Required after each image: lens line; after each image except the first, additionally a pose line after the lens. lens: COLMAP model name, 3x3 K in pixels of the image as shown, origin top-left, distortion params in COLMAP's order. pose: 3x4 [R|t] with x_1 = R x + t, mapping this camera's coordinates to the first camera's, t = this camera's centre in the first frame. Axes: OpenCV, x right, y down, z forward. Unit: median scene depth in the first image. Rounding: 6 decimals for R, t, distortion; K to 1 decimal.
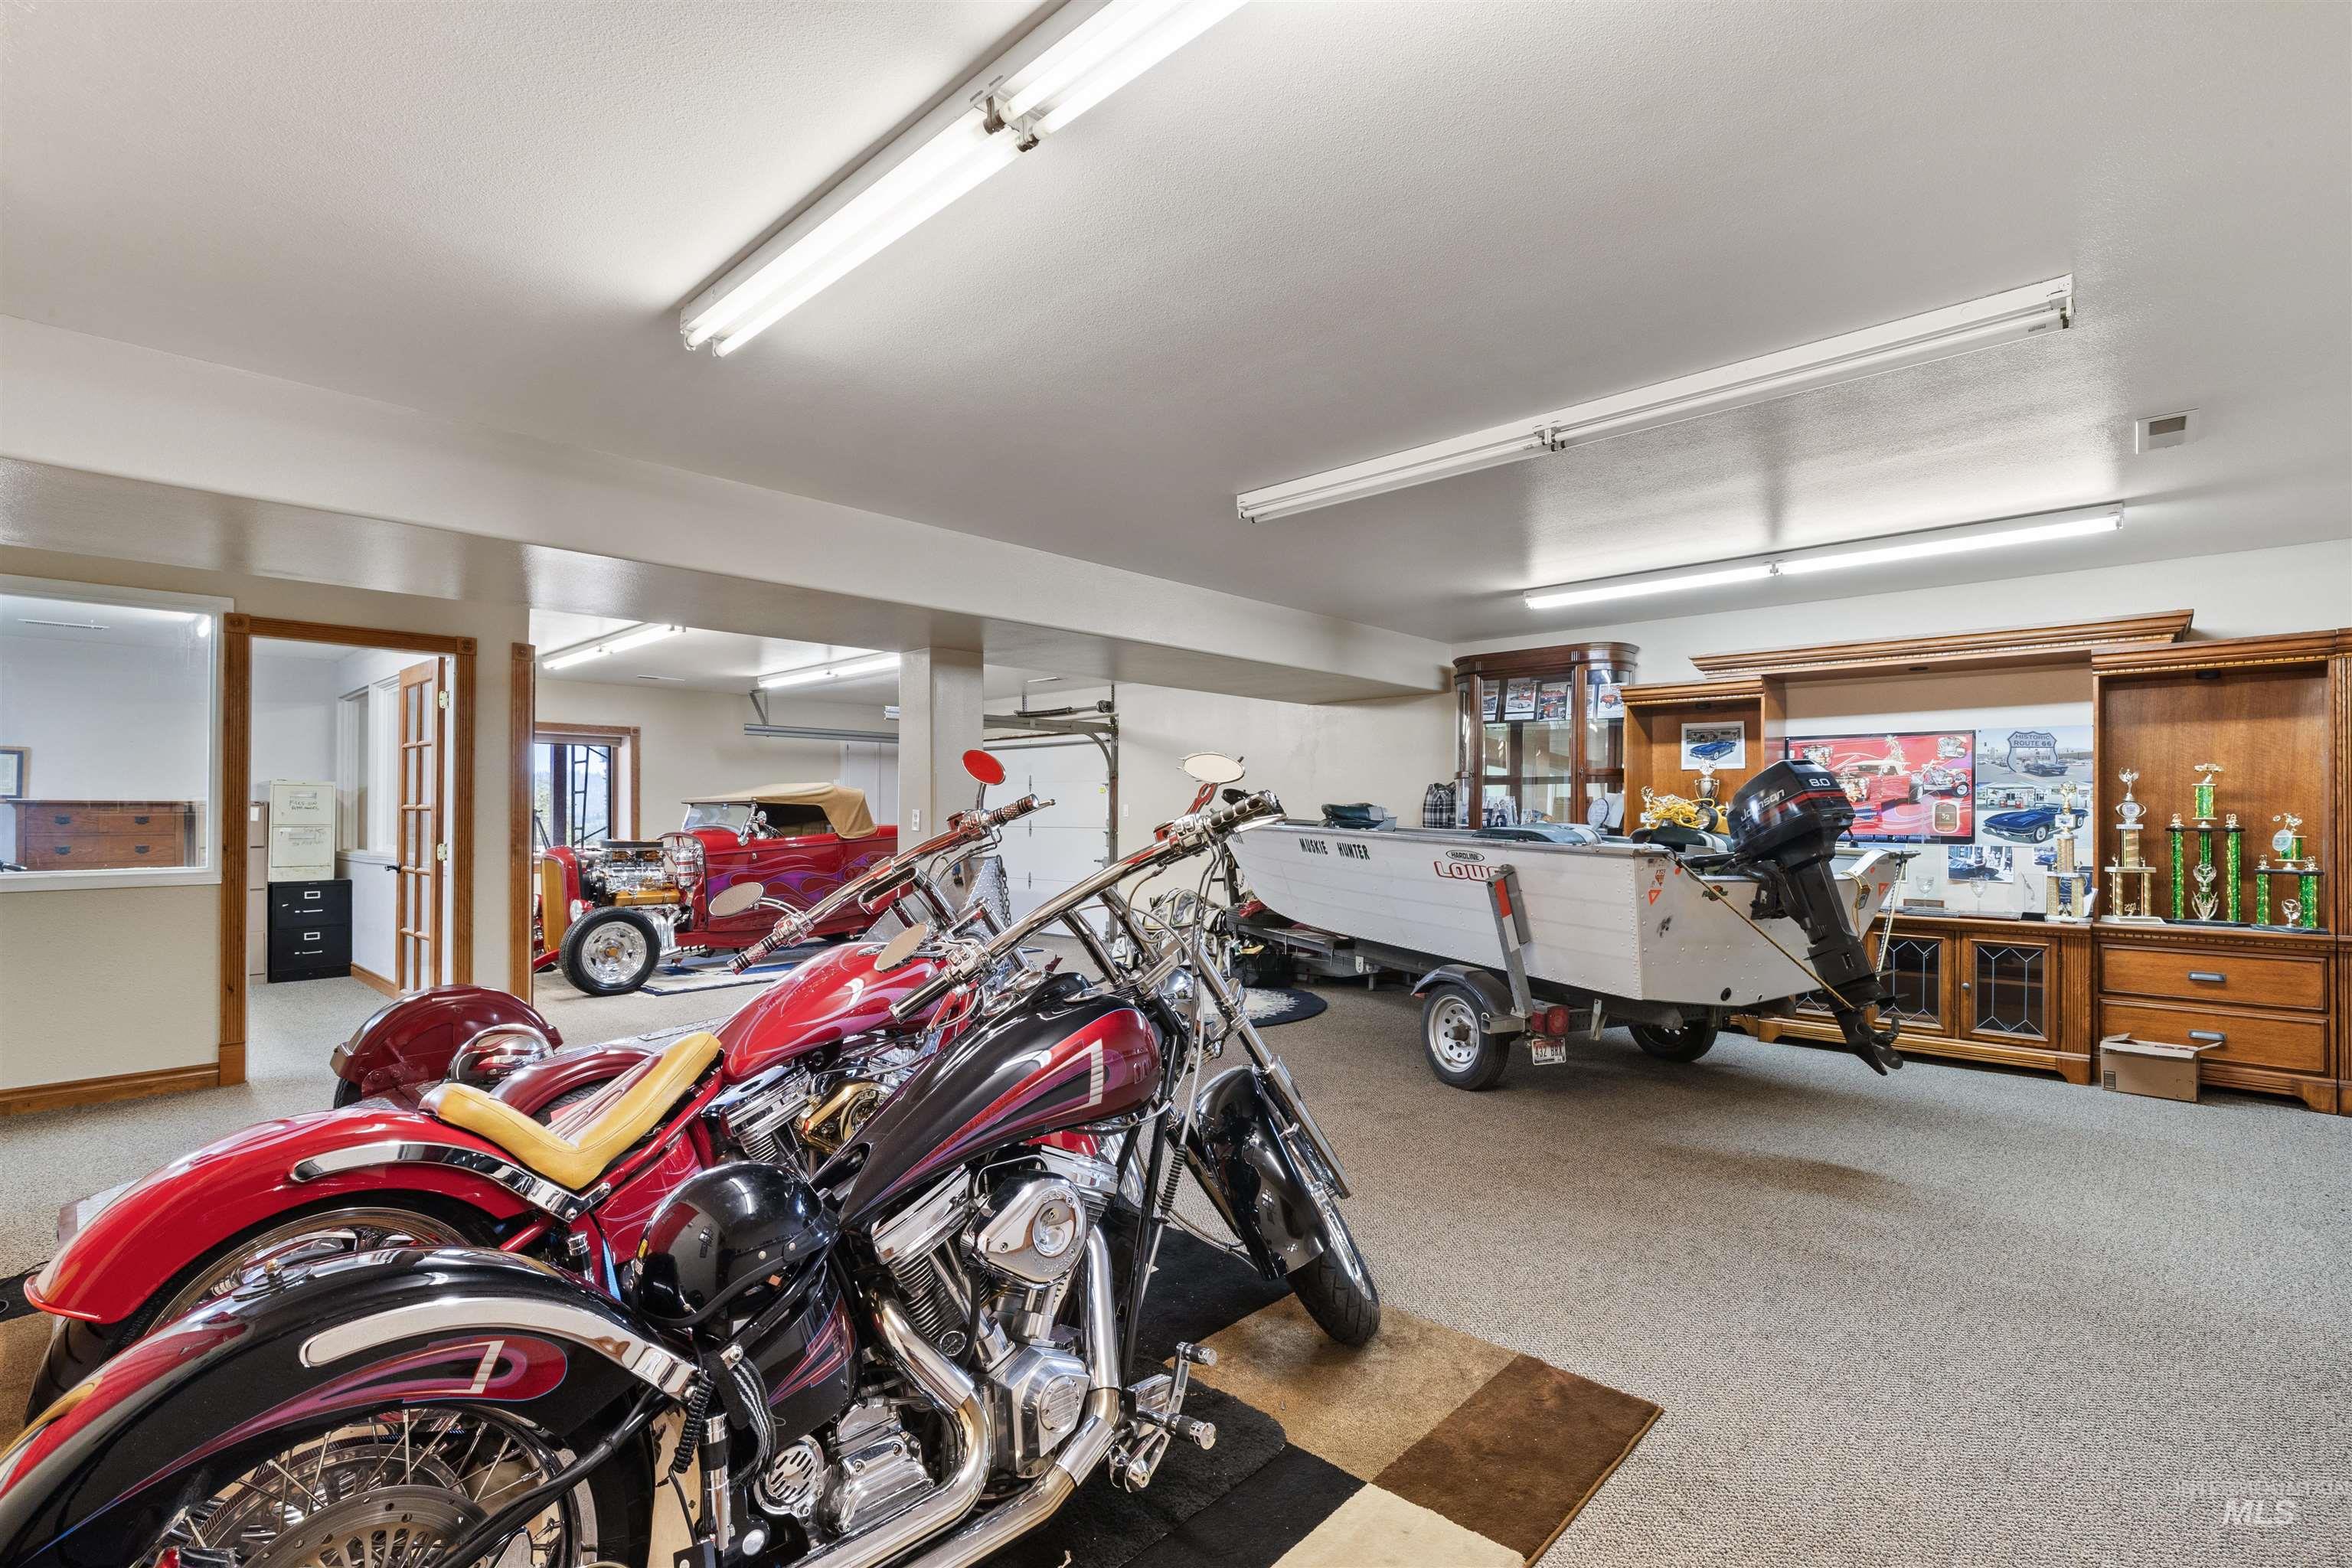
lens RADIAL K [[1068.2, 0, 1180.7], [0, 1068.2, 812.3], [0, 0, 1]] dist [-0.000154, -0.000417]
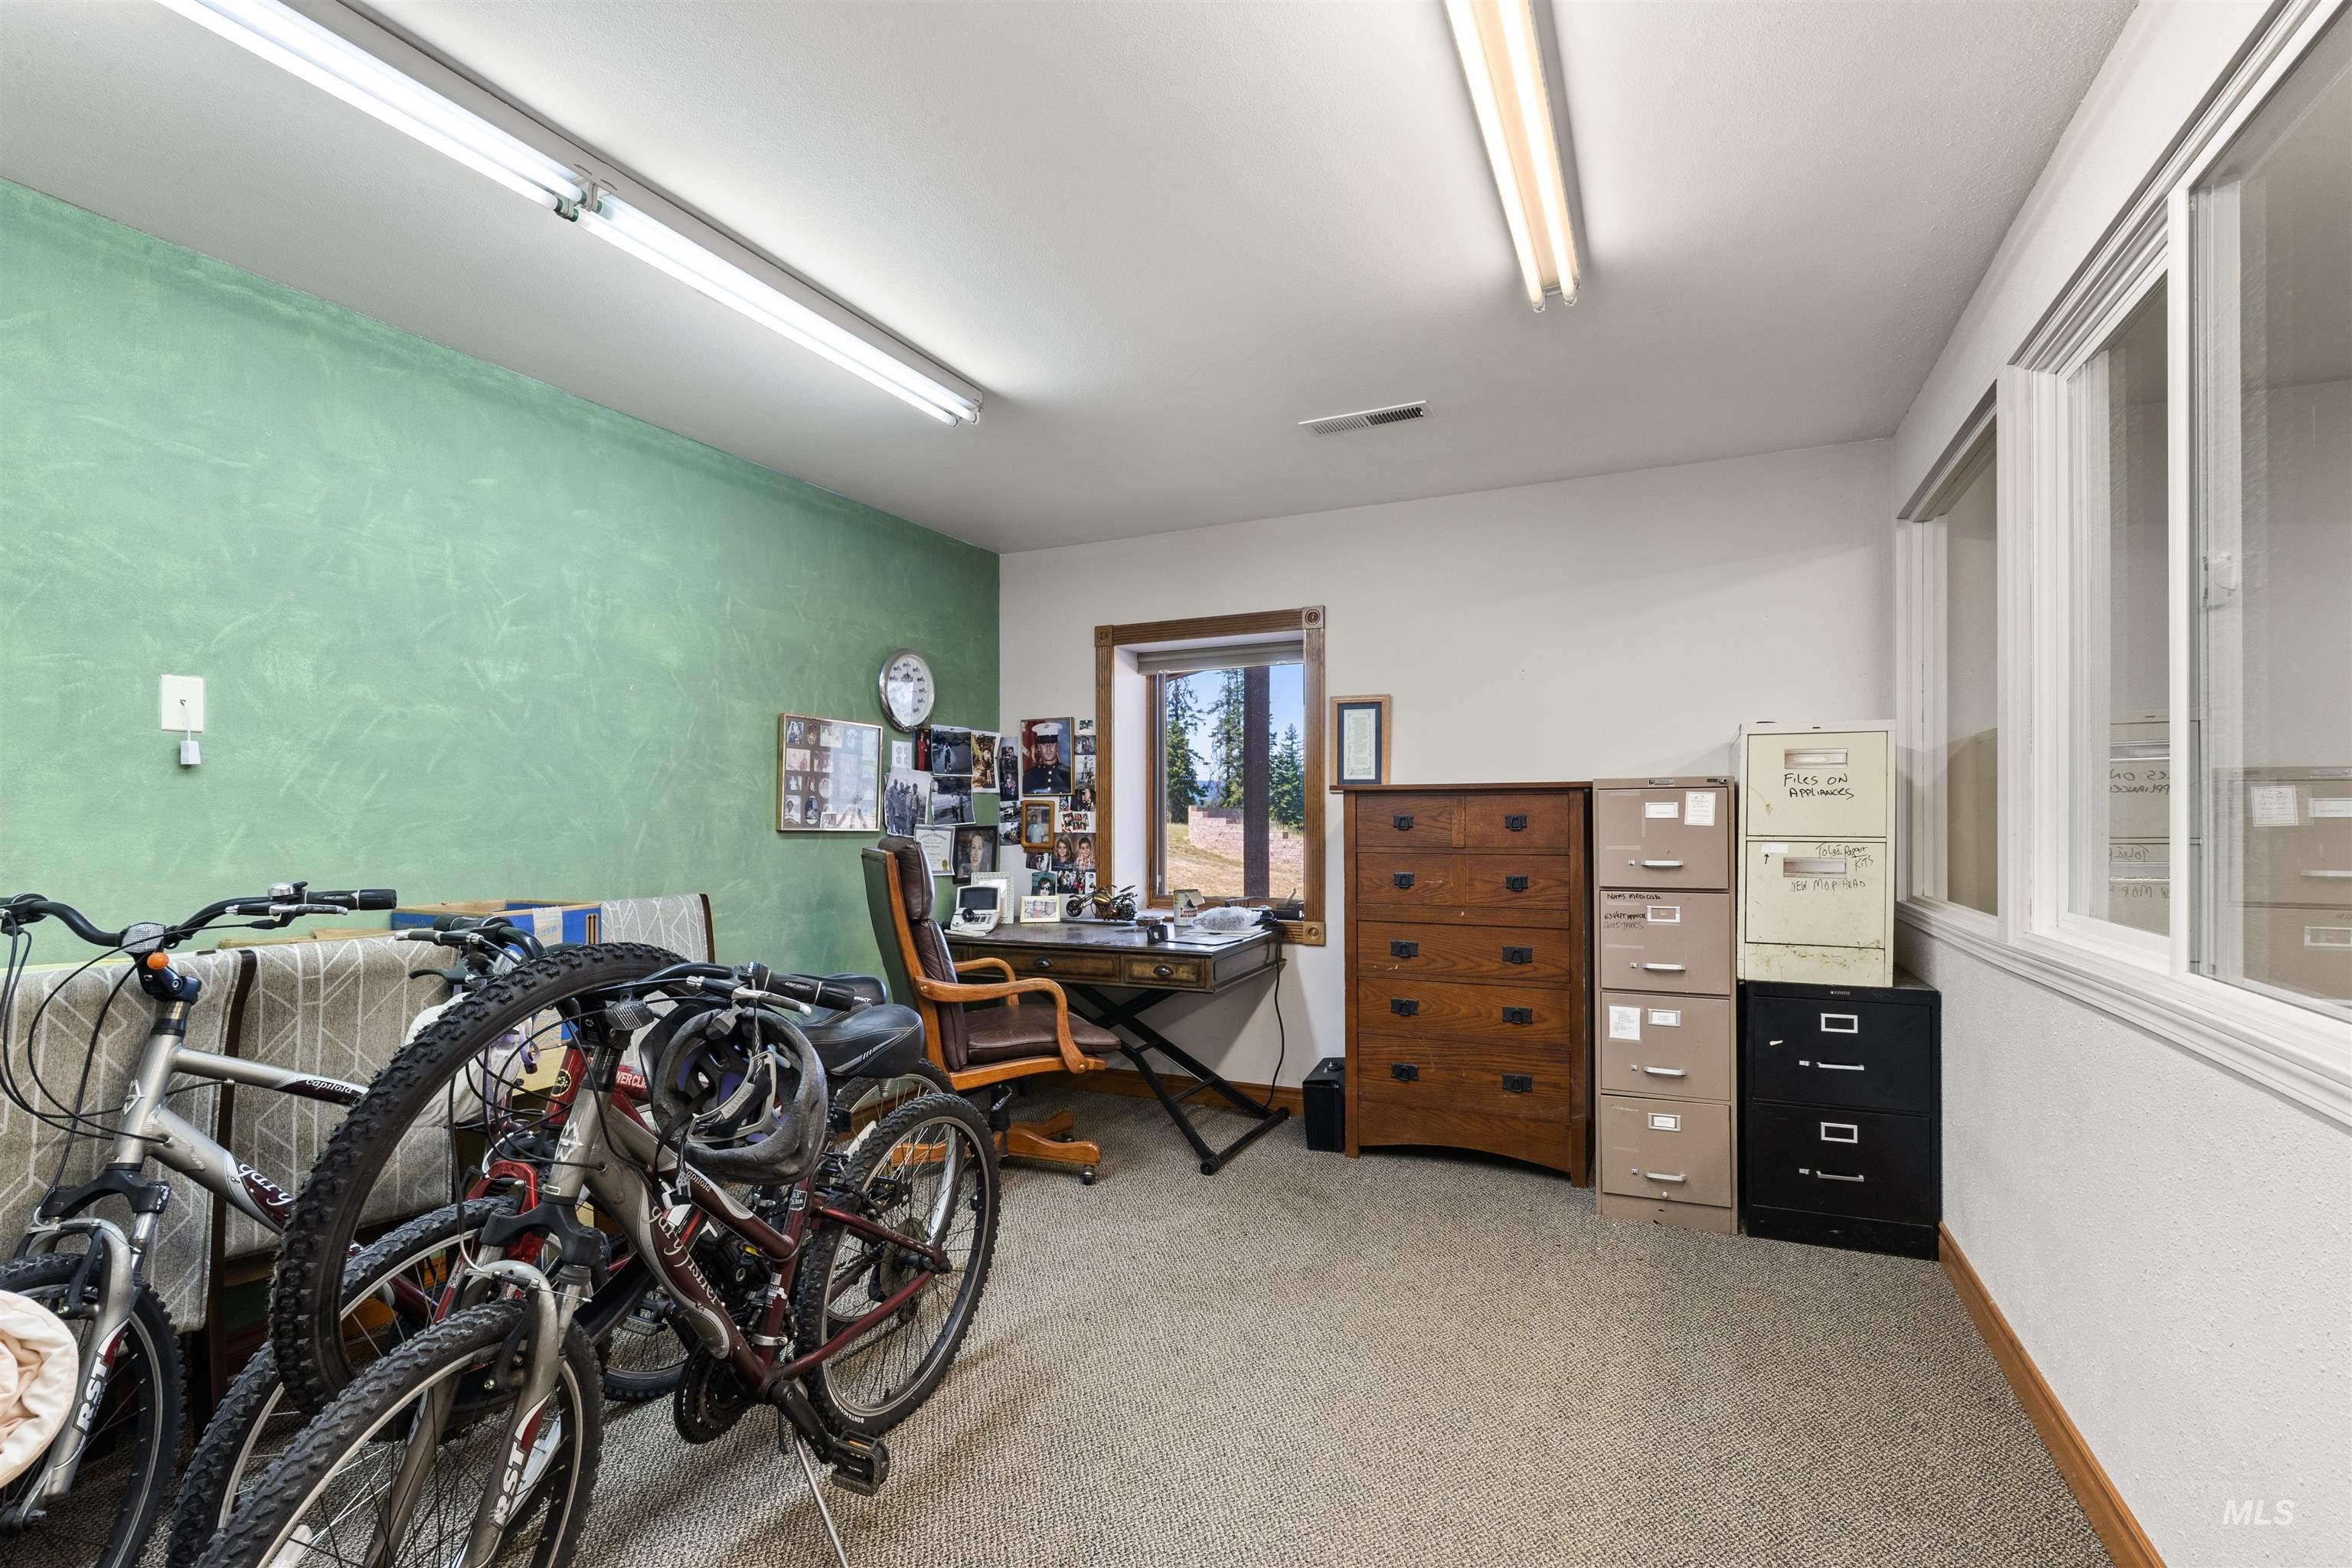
lens RADIAL K [[1068.2, 0, 1180.7], [0, 1068.2, 812.3], [0, 0, 1]] dist [-0.000154, -0.000417]
pose [[0.309782, -0.004072, -0.950799, -0.528878], [0.005703, 0.999981, -0.002425, 0.002871], [0.950791, -0.004672, 0.309799, 0.665455]]
